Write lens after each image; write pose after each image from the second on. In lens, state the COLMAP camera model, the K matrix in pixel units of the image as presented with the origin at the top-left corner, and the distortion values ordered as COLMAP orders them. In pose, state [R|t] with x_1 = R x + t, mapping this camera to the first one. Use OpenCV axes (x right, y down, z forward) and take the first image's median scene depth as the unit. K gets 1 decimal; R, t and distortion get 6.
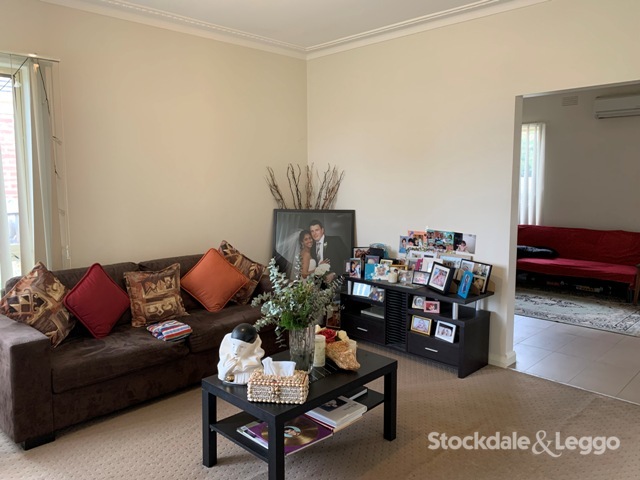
lens RADIAL K [[502.7, 0, 319.9], [0, 502.7, 239.0], [0, 0, 1]] dist [0.044044, -0.042890]
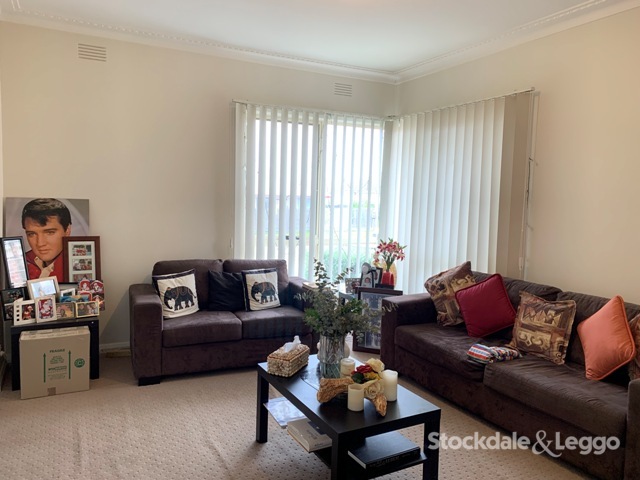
lens RADIAL K [[502.7, 0, 320.3], [0, 502.7, 238.6], [0, 0, 1]] dist [0.044044, -0.042890]
pose [[-0.304405, 0.078683, -0.949287, 0.652662], [-0.143174, 0.981481, 0.127263, -0.101906], [0.941721, 0.174652, -0.287502, 0.886126]]
